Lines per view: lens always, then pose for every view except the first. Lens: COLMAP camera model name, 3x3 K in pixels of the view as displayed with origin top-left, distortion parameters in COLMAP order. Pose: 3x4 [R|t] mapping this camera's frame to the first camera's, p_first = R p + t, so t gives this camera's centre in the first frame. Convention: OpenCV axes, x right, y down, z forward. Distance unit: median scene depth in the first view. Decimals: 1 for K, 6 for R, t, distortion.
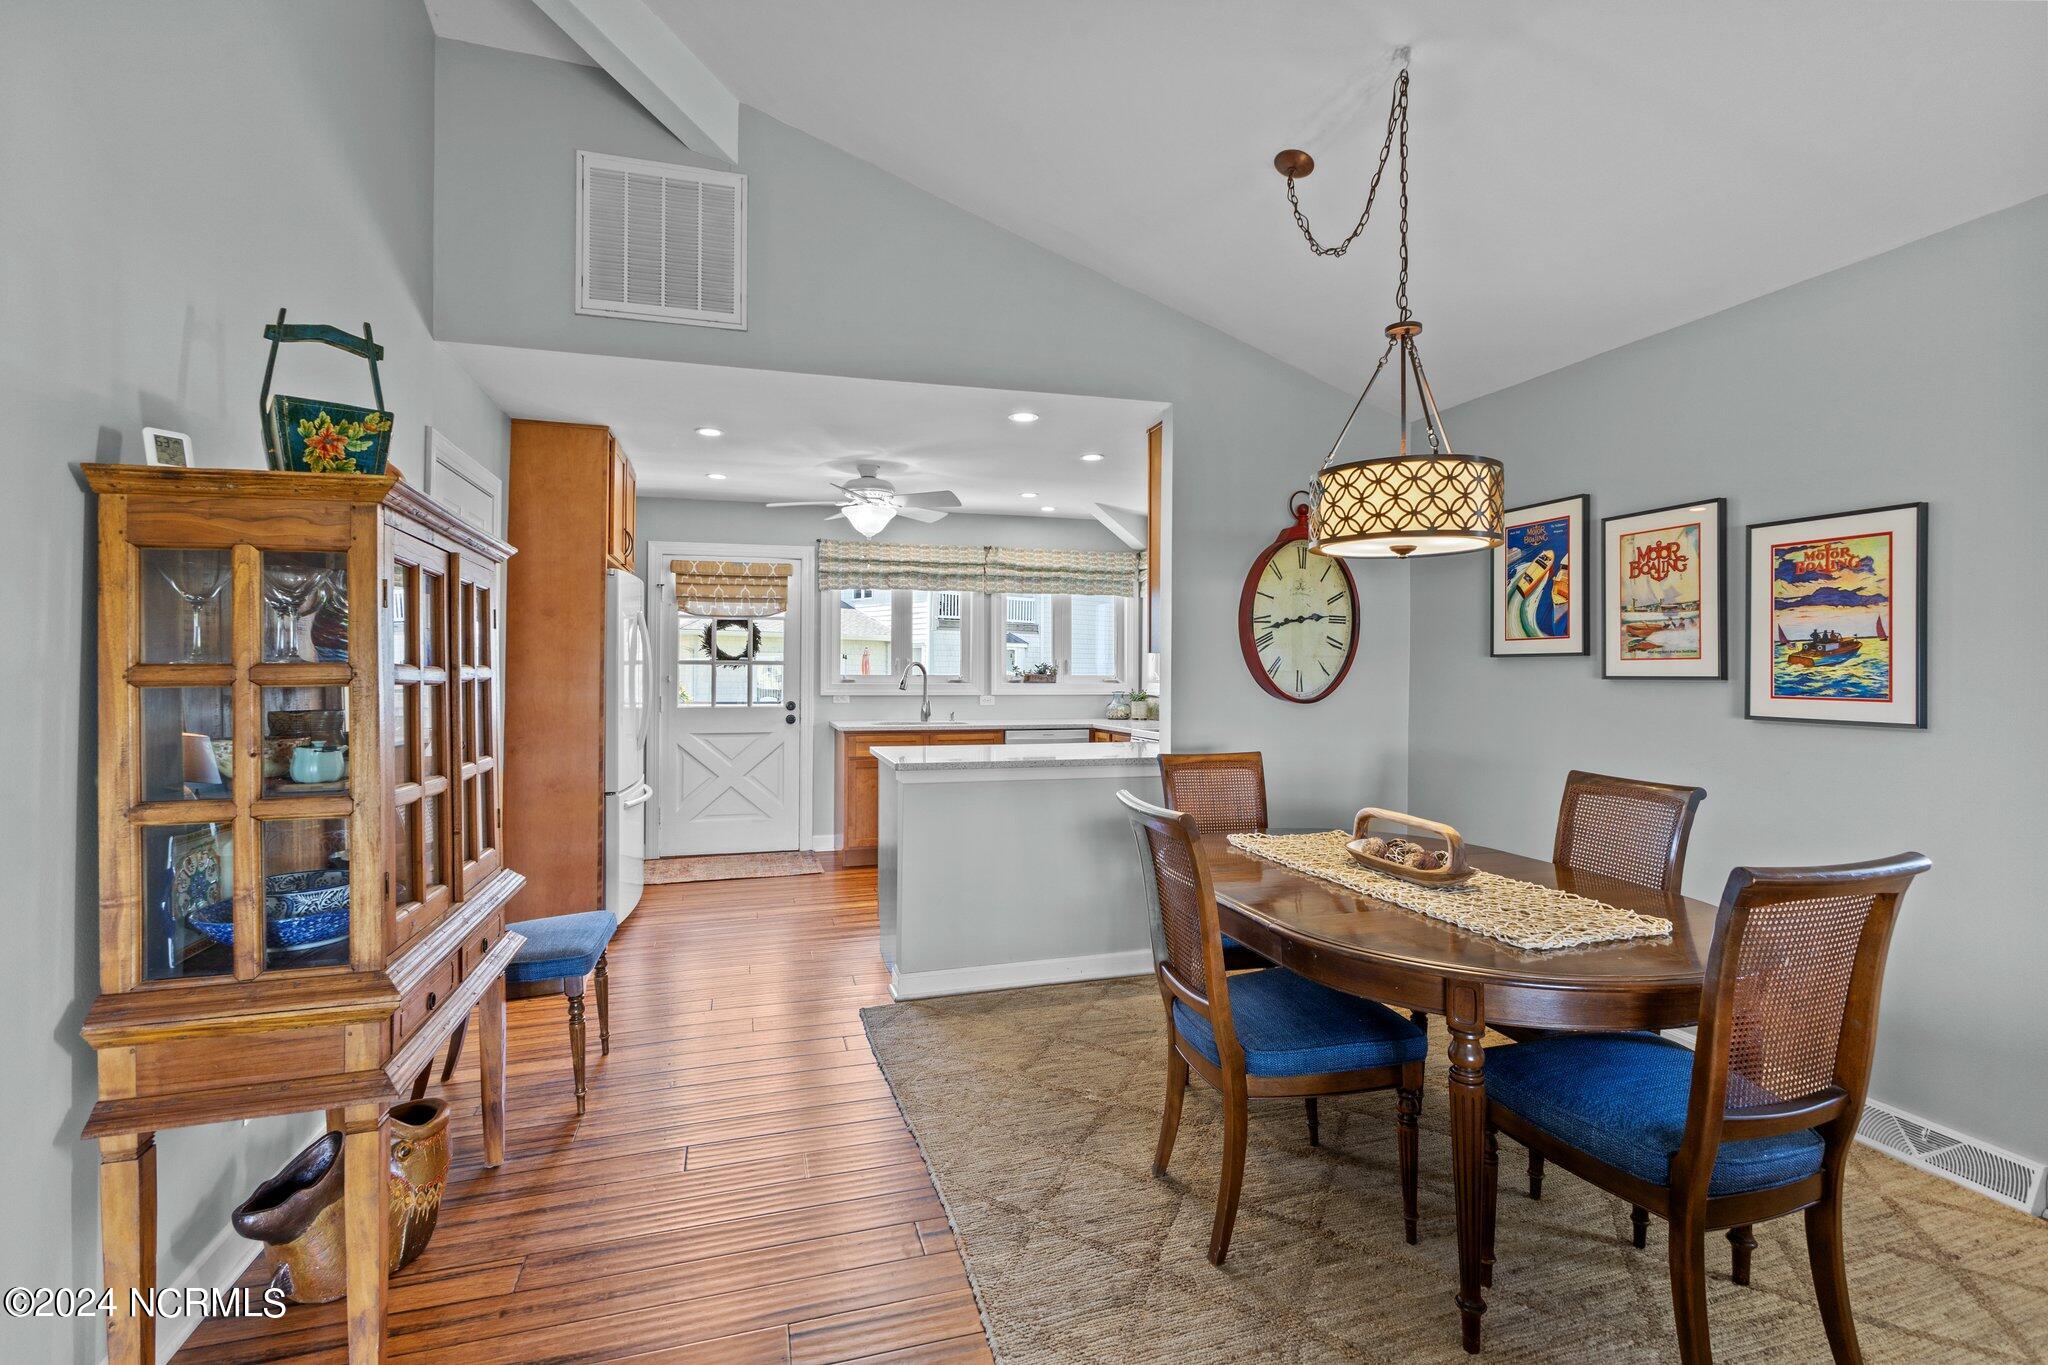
lens RADIAL K [[929.3, 0, 1036.6], [0, 929.3, 664.1], [0, 0, 1]] dist [-0.002900, -0.000865]
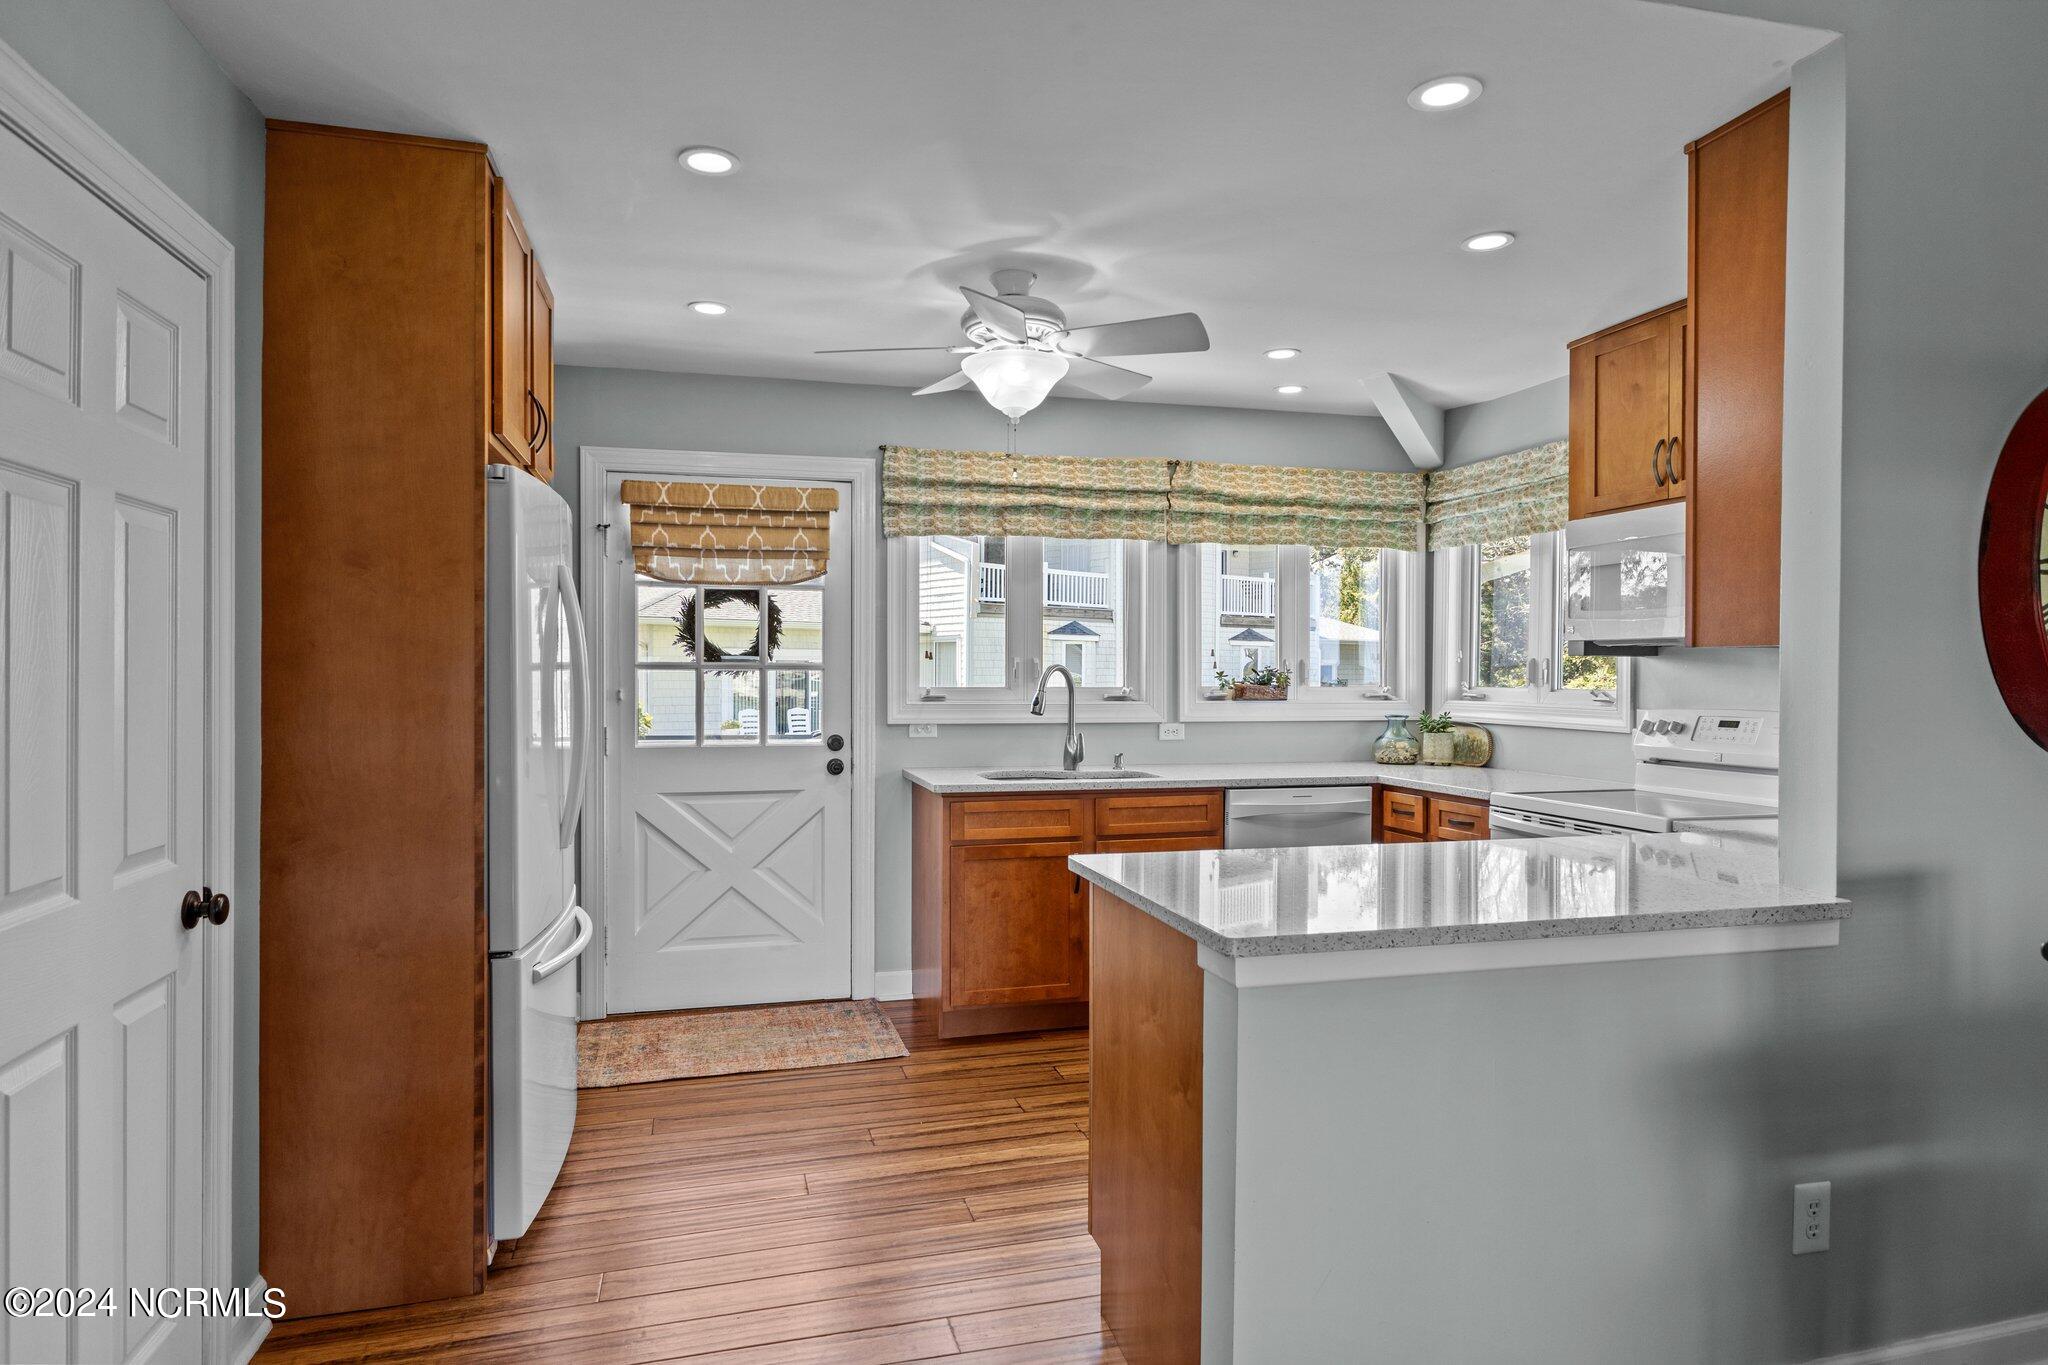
lens RADIAL K [[1175.0, 0, 1041.2], [0, 1175.0, 687.9], [0, 0, 1]] dist [0.012847, -0.001004]
pose [[0.999603, -0.000690, -0.028168, -0.123350], [0.001281, 0.999779, 0.020962, -0.003098], [0.028147, -0.020989, 0.999383, 0.301086]]
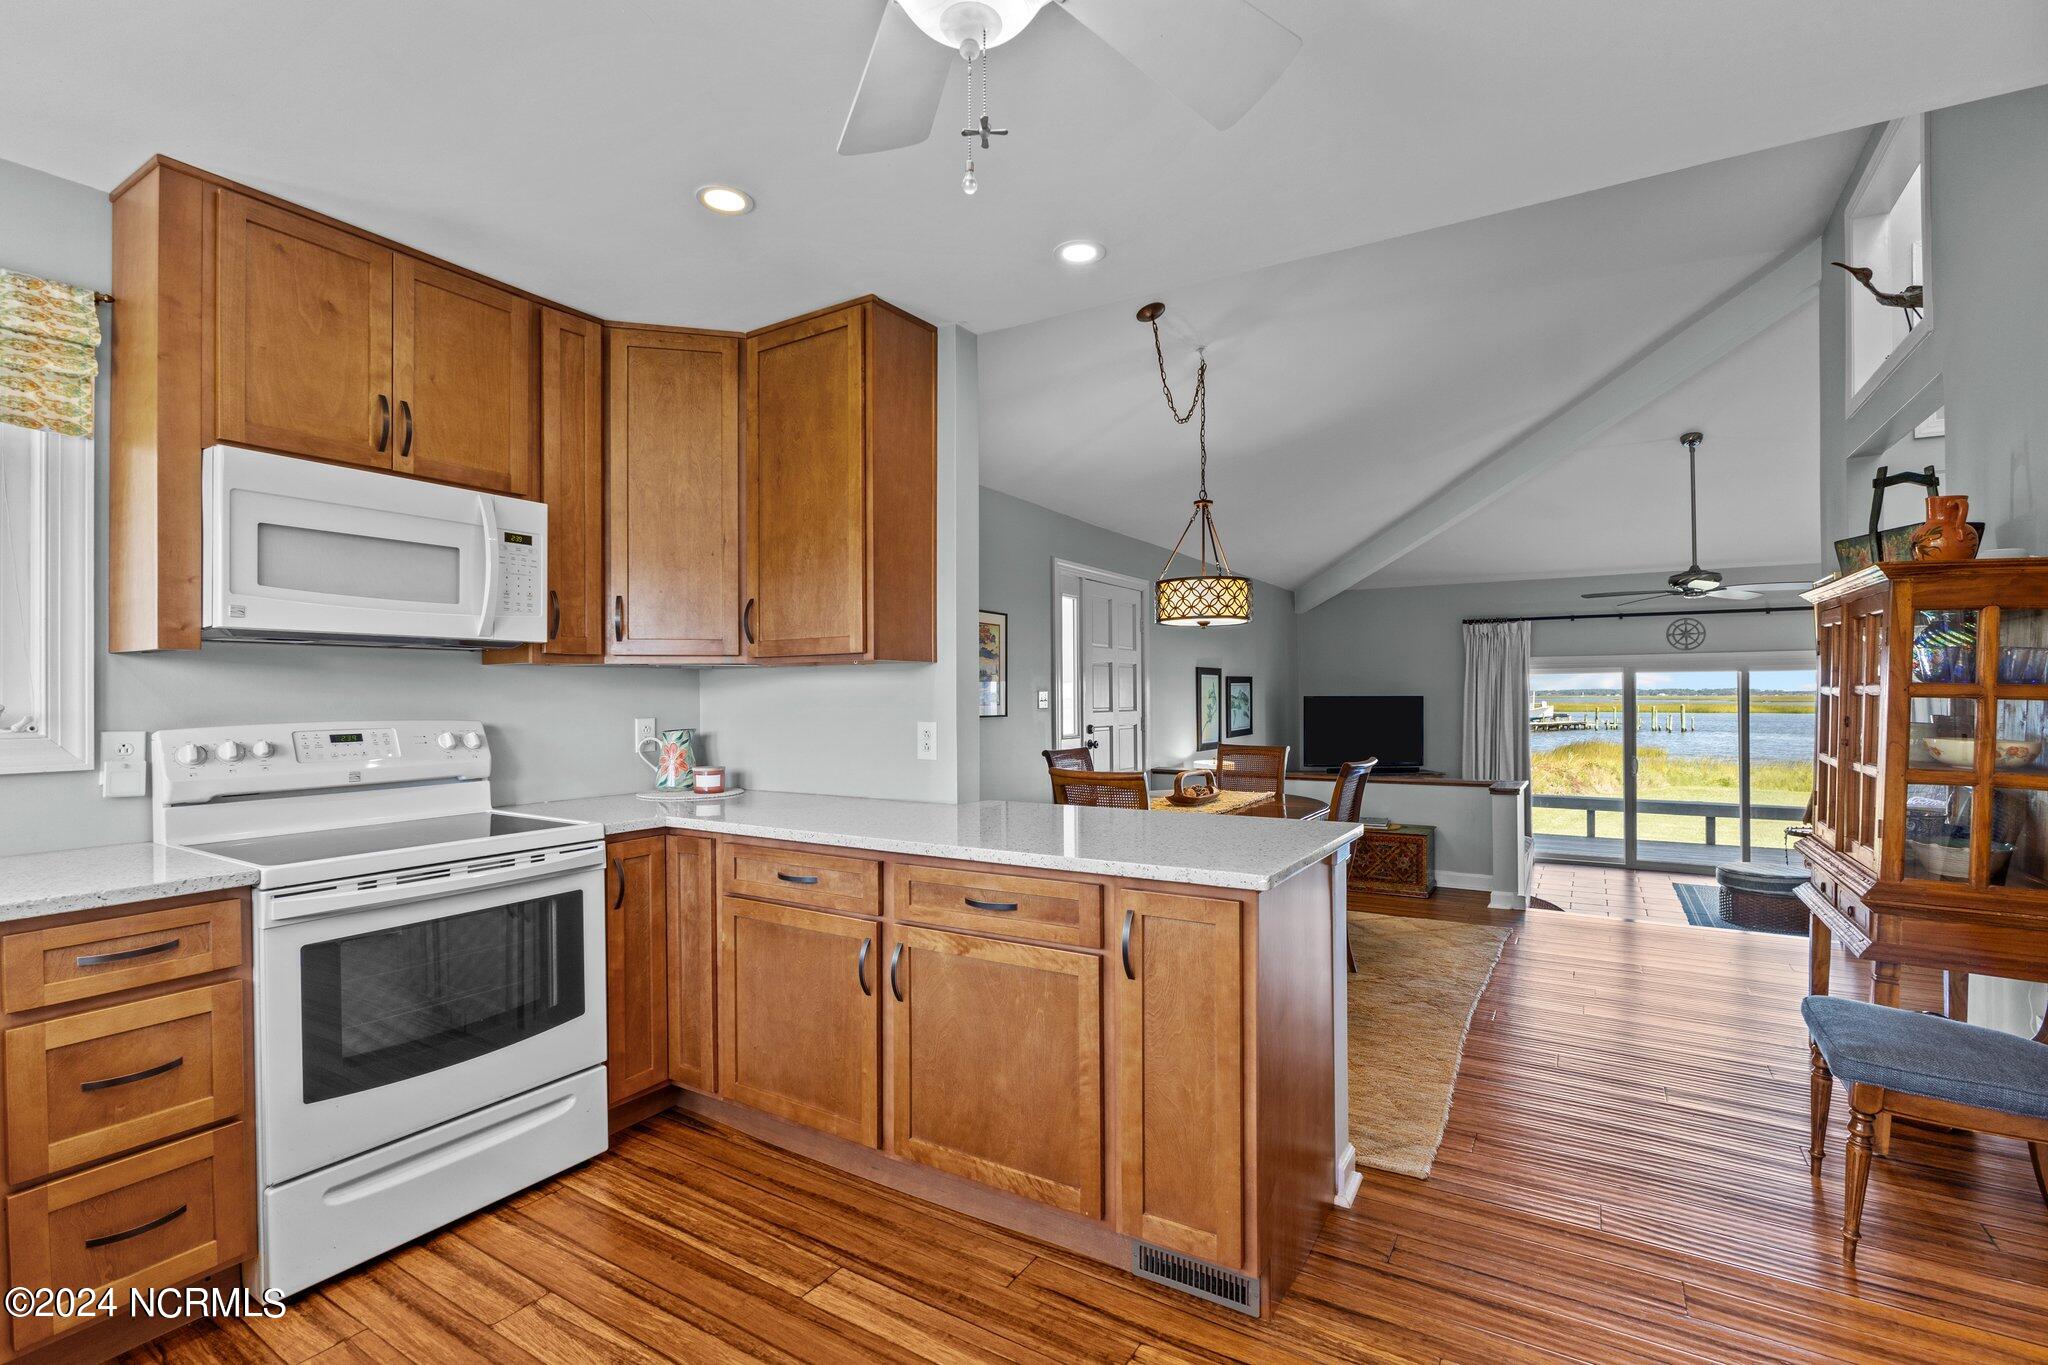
lens RADIAL K [[929.3, 0, 1009.6], [0, 929.3, 694.5], [0, 0, 1]] dist [-0.002900, -0.000865]
pose [[-0.647404, -0.000627, 0.762147, -0.283803], [-0.003605, 0.999991, -0.002240, 0.008637], [-0.762139, -0.004197, -0.647400, 0.930128]]
